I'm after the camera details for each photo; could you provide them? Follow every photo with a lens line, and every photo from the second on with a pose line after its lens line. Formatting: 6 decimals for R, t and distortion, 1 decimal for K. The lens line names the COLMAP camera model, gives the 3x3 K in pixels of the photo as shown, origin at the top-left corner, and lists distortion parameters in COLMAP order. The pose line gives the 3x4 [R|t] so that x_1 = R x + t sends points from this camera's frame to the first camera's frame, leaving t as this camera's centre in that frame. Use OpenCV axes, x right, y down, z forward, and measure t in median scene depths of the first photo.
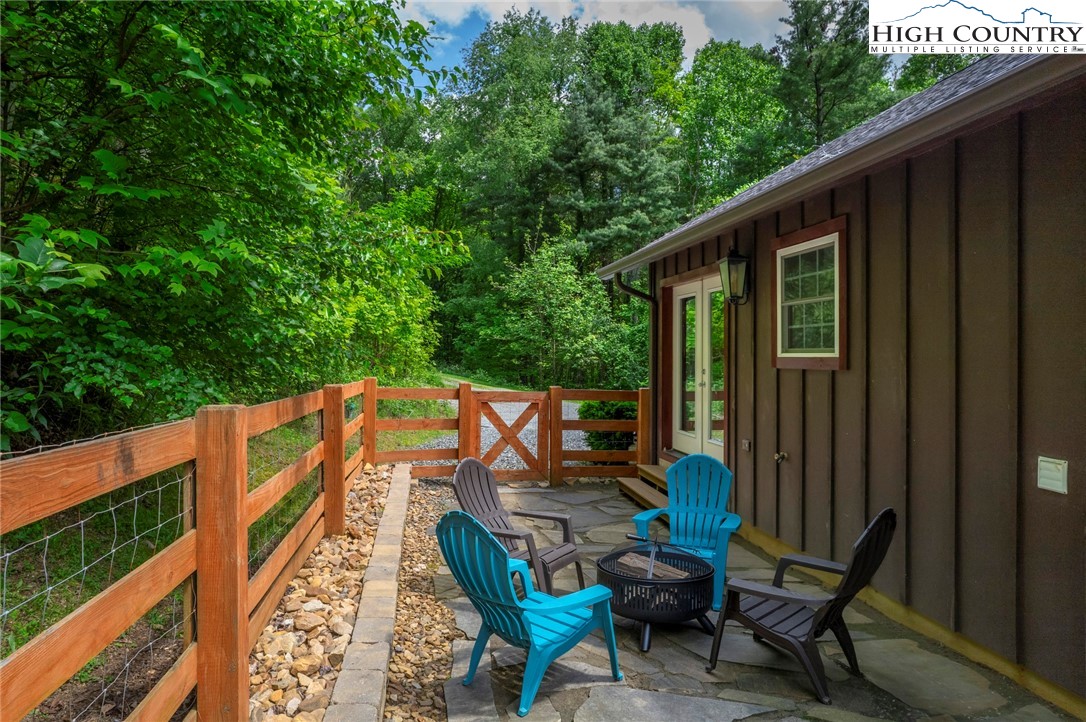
lens RADIAL K [[702.2, 0, 543.0], [0, 702.2, 361.0], [0, 0, 1]] dist [-0.077748, 0.053328]
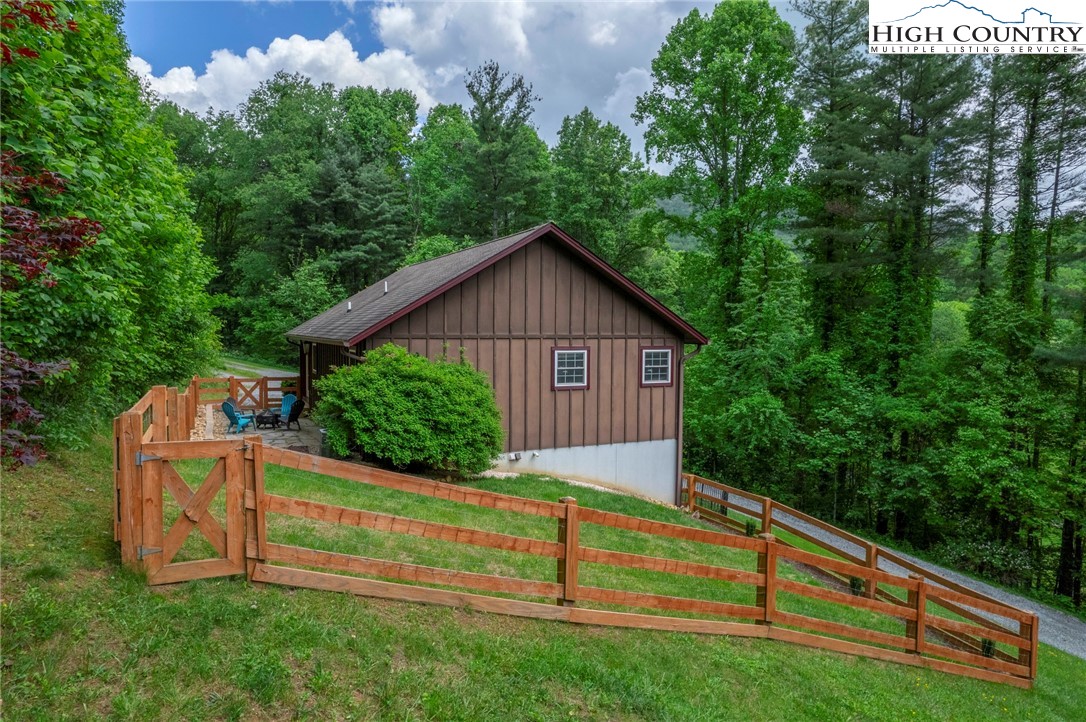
lens RADIAL K [[702.2, 0, 543.0], [0, 702.2, 361.0], [0, 0, 1]] dist [-0.077748, 0.053328]
pose [[0.960095, -0.009829, 0.279501, 0.069558], [-0.002091, 0.999102, 0.042317, -0.032818], [-0.279666, -0.041213, 0.959212, -0.451801]]
